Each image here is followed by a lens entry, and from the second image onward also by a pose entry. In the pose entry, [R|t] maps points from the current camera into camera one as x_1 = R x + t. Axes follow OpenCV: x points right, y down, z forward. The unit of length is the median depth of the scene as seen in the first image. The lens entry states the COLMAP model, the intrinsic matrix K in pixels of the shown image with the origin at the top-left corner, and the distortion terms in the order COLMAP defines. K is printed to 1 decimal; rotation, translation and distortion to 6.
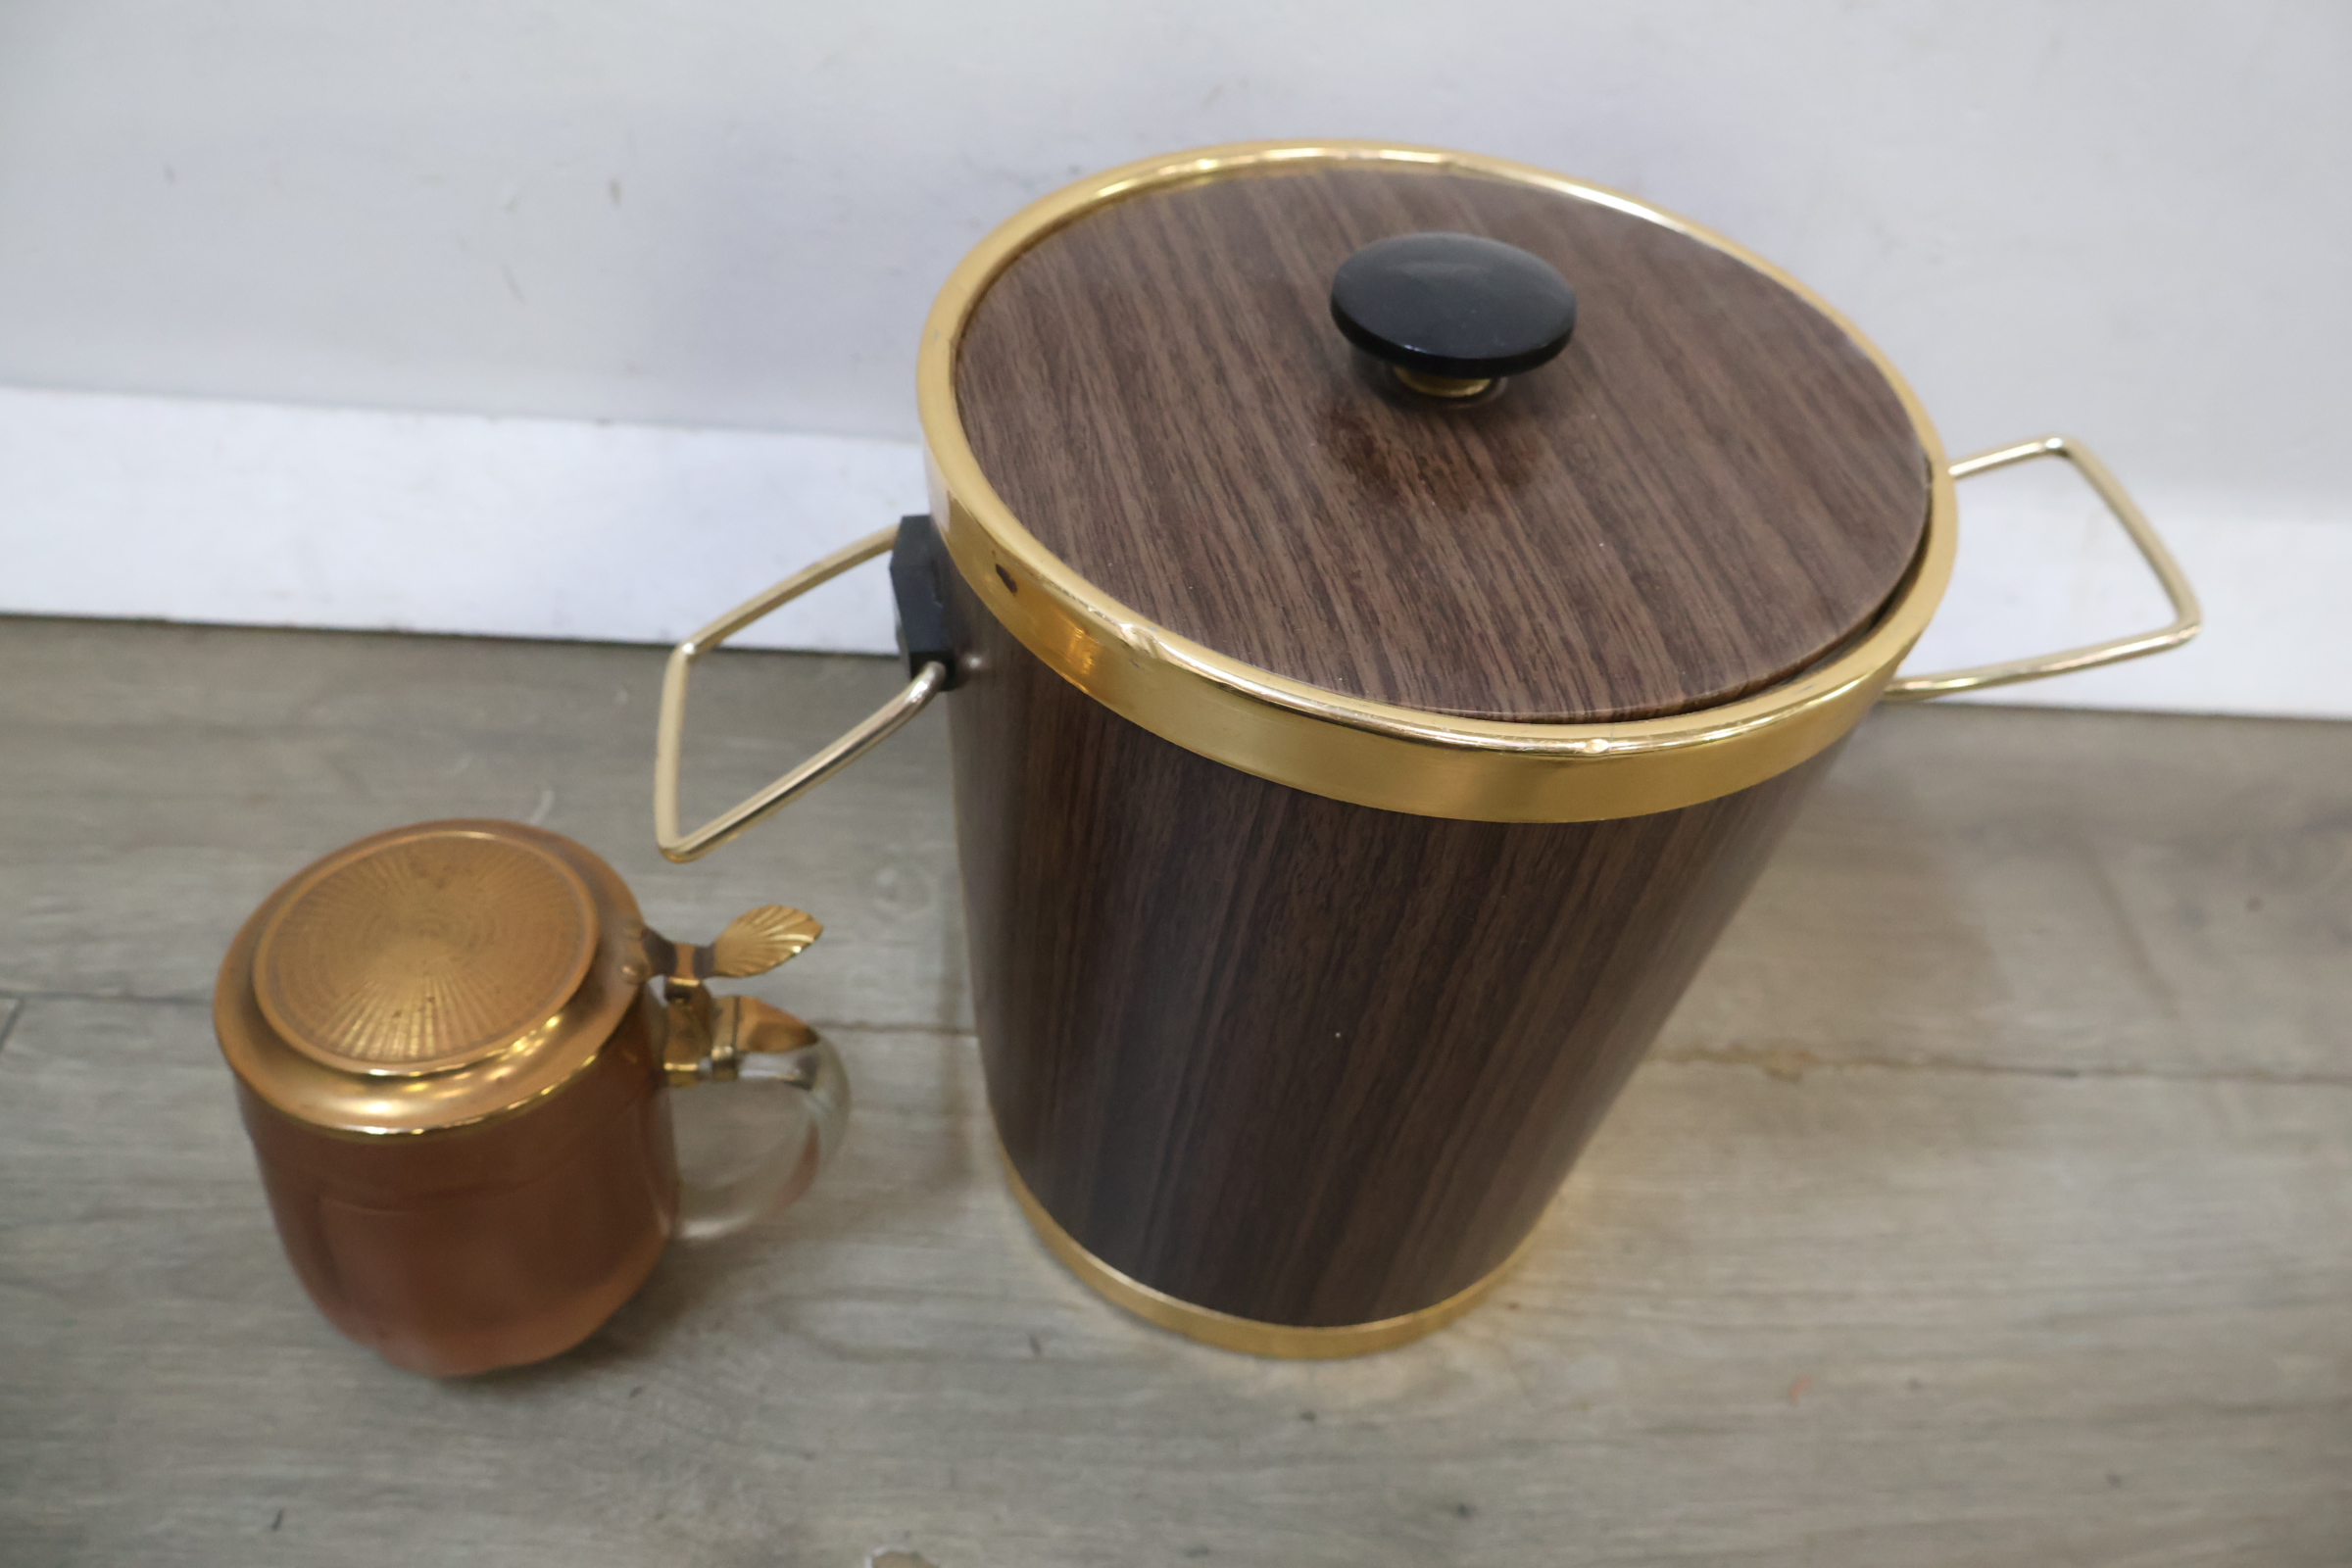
lens RADIAL K [[2037.7, 0, 1170.8], [0, 2037.7, 807.6], [0, 0, 1]] dist [0.005389, -0.003860]
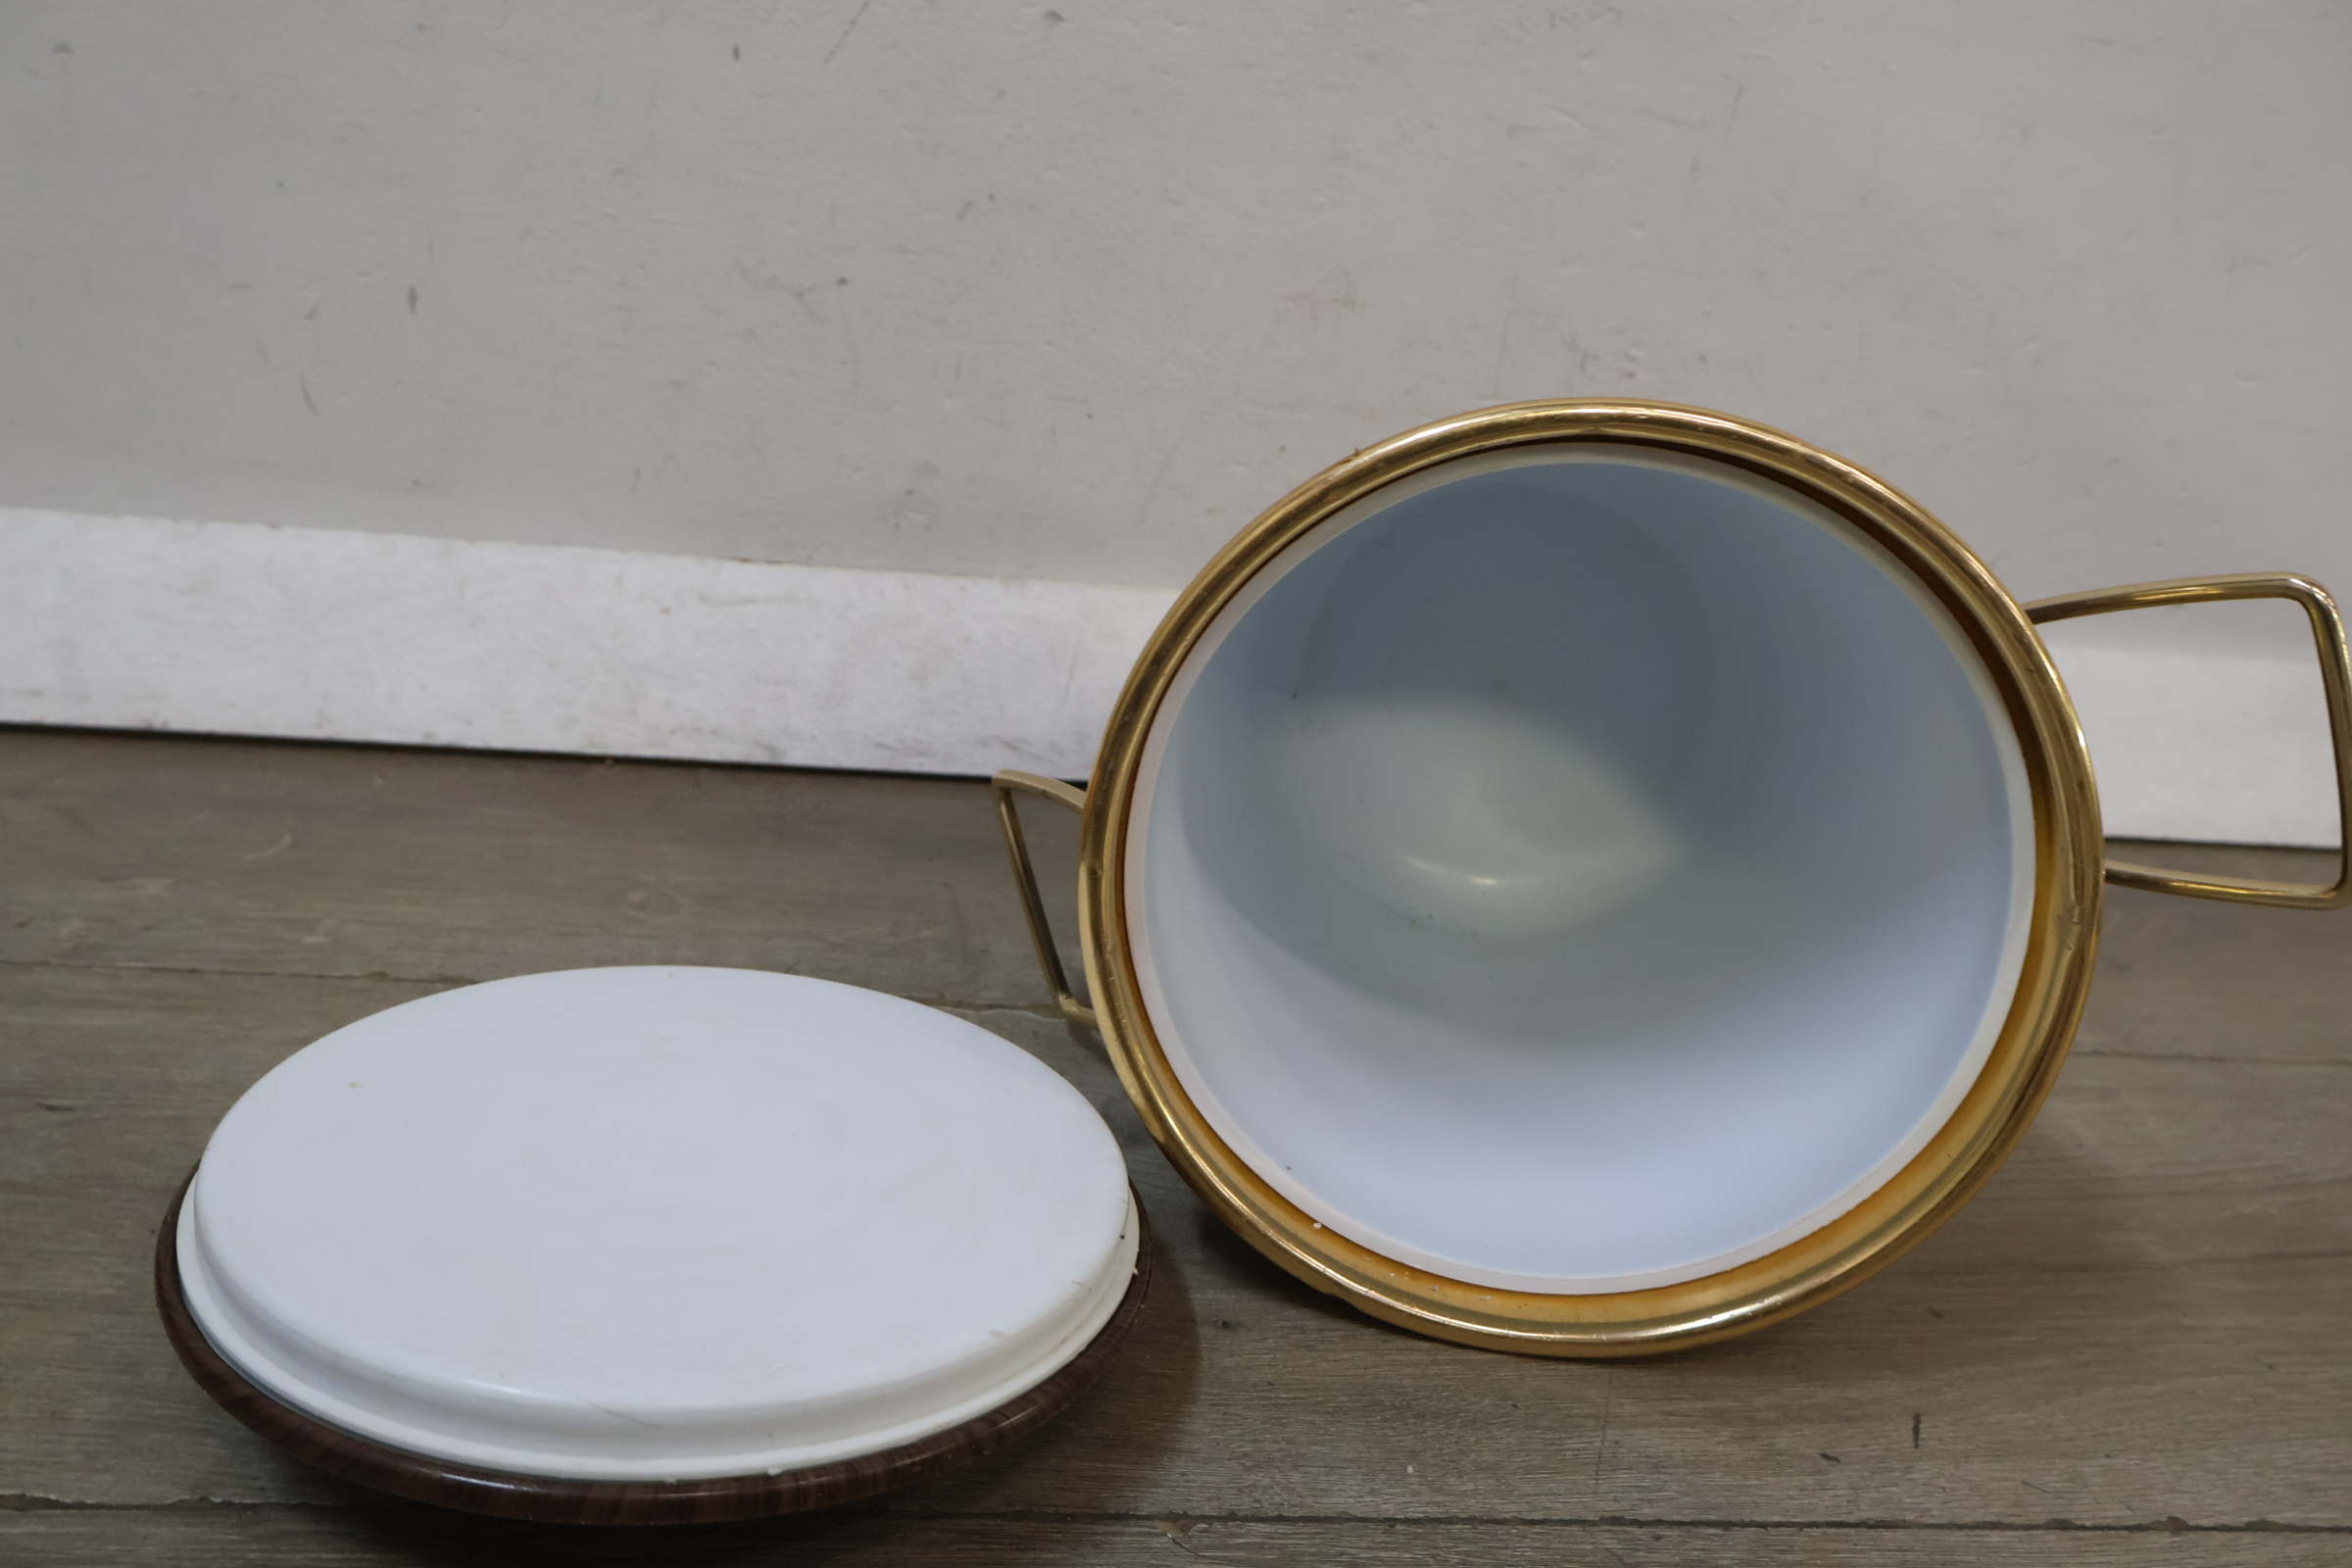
lens RADIAL K [[2098.8, 0, 1168.9], [0, 2098.8, 794.2], [0, 0, 1]] dist [0.014425, -0.004378]
pose [[0.997570, -0.019869, 0.066783, 0.069312], [0.043287, 0.927801, -0.370556, 0.539881], [-0.054599, 0.372547, 0.926406, 0.062112]]
